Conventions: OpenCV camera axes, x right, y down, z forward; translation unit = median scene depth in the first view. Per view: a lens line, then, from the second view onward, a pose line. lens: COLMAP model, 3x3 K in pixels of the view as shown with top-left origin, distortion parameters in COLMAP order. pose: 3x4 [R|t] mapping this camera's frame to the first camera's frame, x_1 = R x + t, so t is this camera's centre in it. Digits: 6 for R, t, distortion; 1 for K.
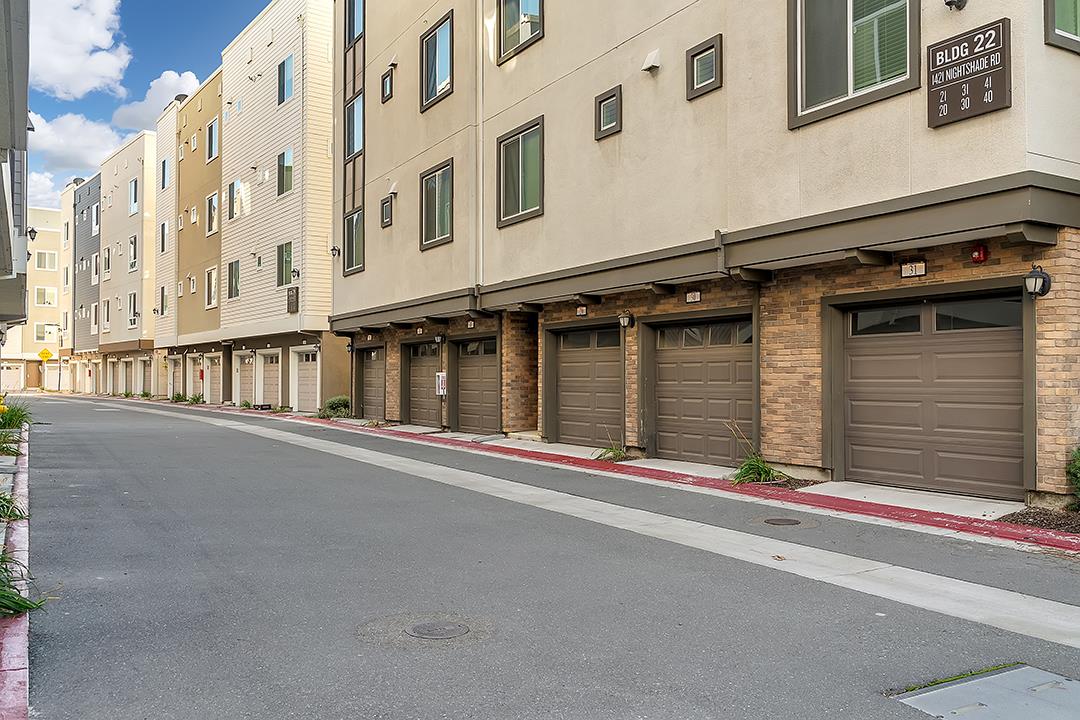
lens RADIAL K [[930.3, 0, 540.0], [0, 930.3, 417.6], [0, 0, 1]] dist [0.008051, -0.004819]
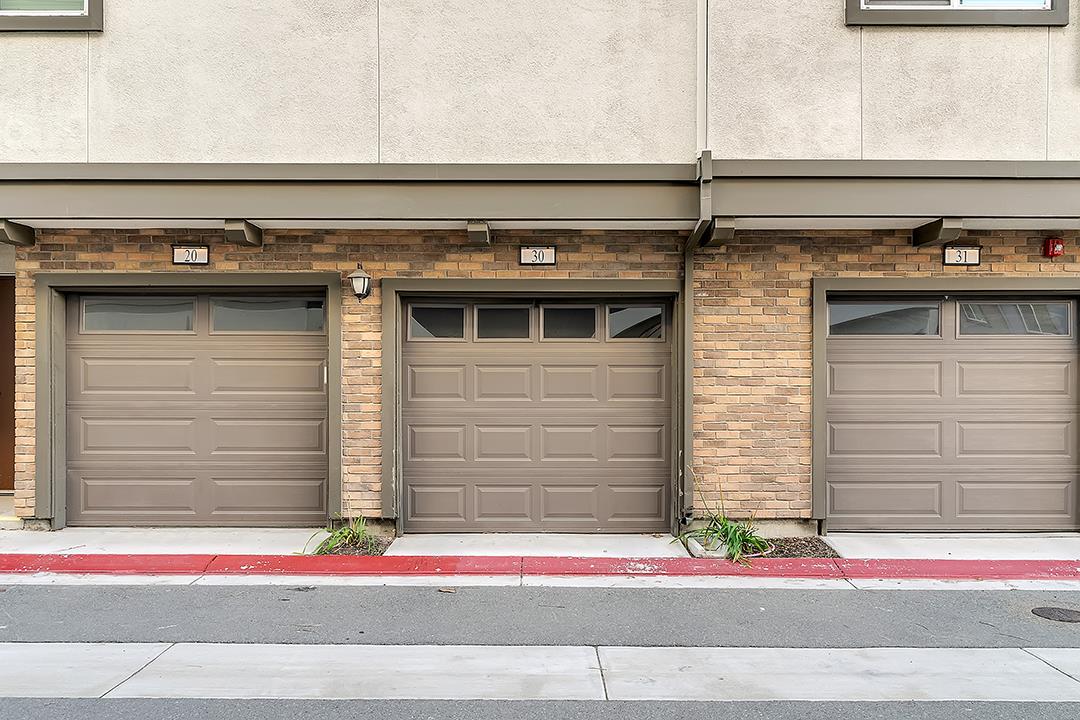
lens RADIAL K [[930.3, 0, 540.0], [0, 930.3, 417.6], [0, 0, 1]] dist [0.008051, -0.004819]
pose [[0.482920, -0.025340, 0.875298, -0.388314], [0.034313, 0.999361, 0.010001, -0.035229], [-0.874992, 0.025204, 0.483481, 0.778549]]
